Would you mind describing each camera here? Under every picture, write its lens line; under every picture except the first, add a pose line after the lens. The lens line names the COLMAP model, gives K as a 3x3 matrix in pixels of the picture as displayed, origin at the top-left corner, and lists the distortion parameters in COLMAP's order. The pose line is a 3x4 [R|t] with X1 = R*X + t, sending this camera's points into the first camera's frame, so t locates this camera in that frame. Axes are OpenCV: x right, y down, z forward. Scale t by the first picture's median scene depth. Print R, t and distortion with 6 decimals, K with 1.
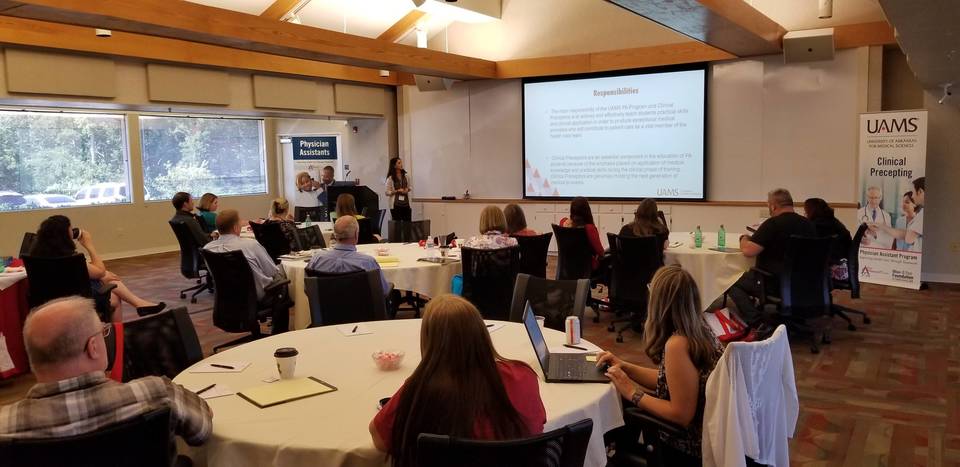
lens RADIAL K [[745.2, 0, 494.4], [0, 745.2, 227.0], [0, 0, 1]] dist [0.072100, -0.117138]
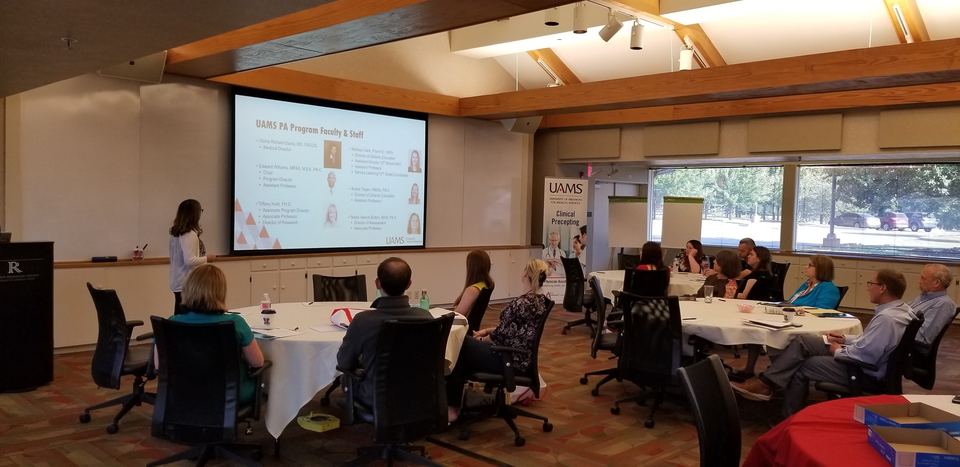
lens RADIAL K [[743.3, 0, 491.0], [0, 743.3, 237.8], [0, 0, 1]] dist [0.098473, -0.176763]
pose [[0.225199, -0.018933, 0.974129, -0.656985], [0.060422, 0.998158, 0.005431, -0.046079], [-0.972437, 0.057636, 0.225928, 0.647158]]
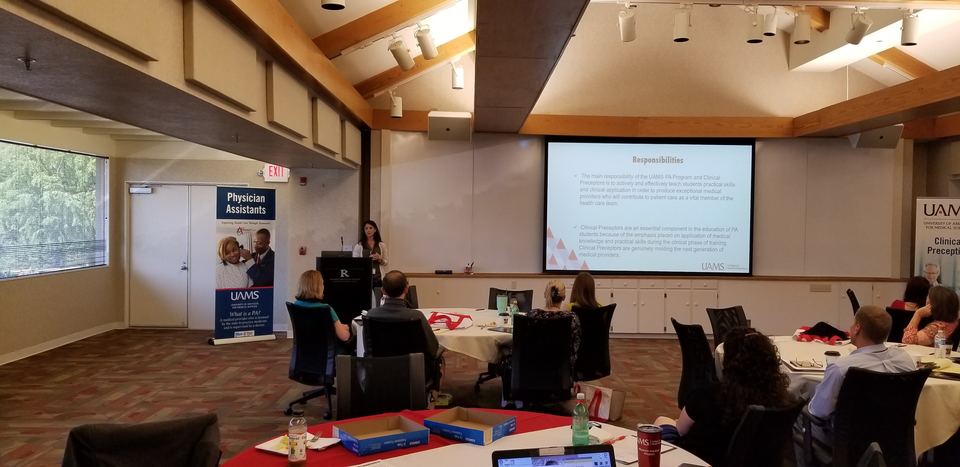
lens RADIAL K [[743.3, 0, 491.0], [0, 743.3, 237.8], [0, 0, 1]] dist [0.098473, -0.176763]
pose [[0.840644, 0.017689, 0.541299, -0.525412], [0.020552, 0.997705, -0.064522, -0.025947], [-0.541198, 0.065365, 0.838351, 0.329045]]
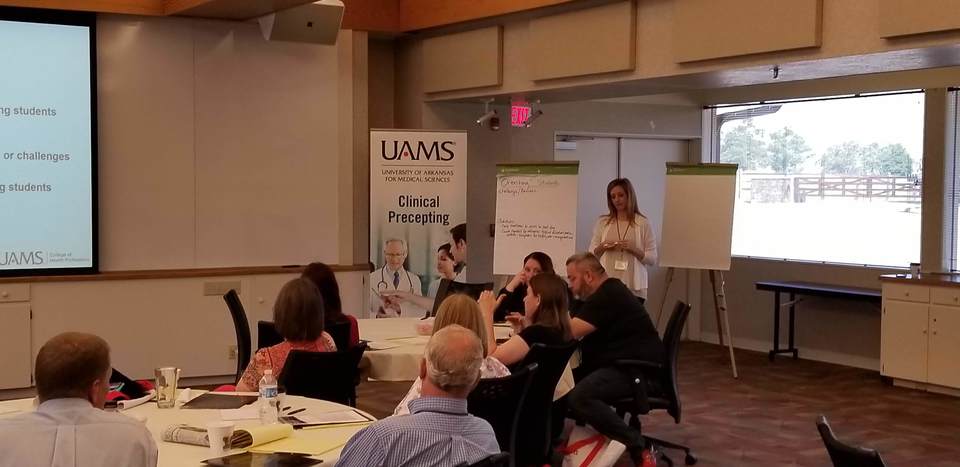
lens RADIAL K [[1269.0, 0, 503.2], [0, 1269.0, 235.1], [0, 0, 1]] dist [0.110641, -0.019056]
pose [[0.453711, -0.016494, 0.890996, -0.380170], [0.068521, 0.997514, -0.016426, -0.024582], [-0.888510, 0.068505, 0.453714, 0.312727]]
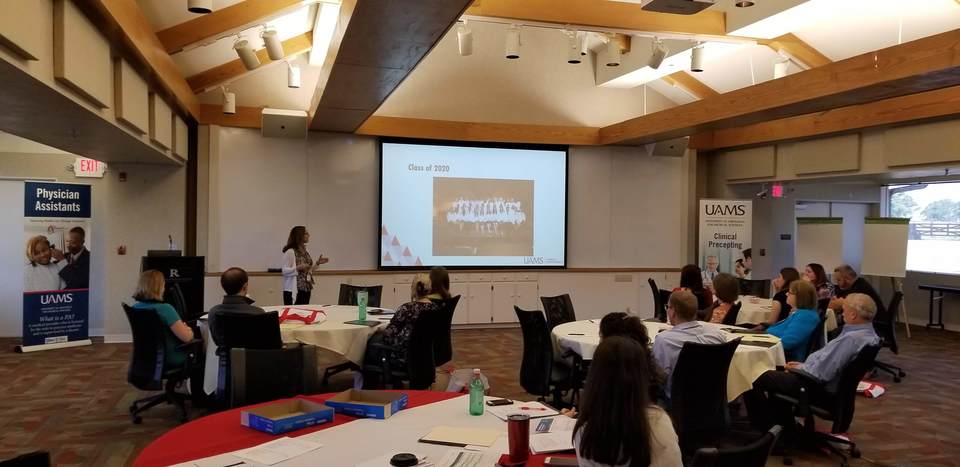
lens RADIAL K [[741.9, 0, 491.7], [0, 741.9, 221.3], [0, 0, 1]] dist [0.101310, -0.176918]
pose [[0.677687, 0.027524, 0.734836, -0.574252], [0.040712, 0.996362, -0.074866, -0.024556], [-0.734223, 0.080653, 0.674101, 0.317771]]
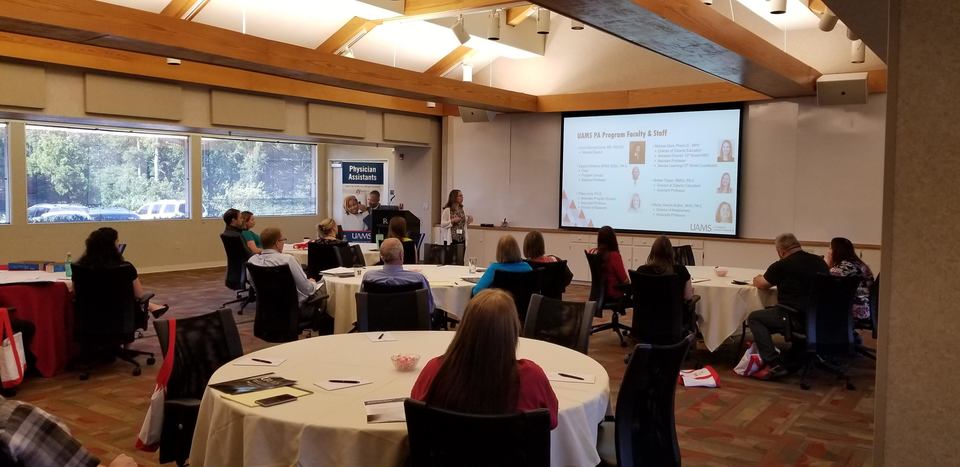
lens RADIAL K [[741.9, 0, 491.7], [0, 741.9, 221.3], [0, 0, 1]] dist [0.101310, -0.176918]
pose [[0.997075, 0.036982, -0.066892, 0.015243], [-0.040097, 0.998143, -0.045846, 0.003181], [0.065073, 0.048394, 0.996706, -0.031432]]
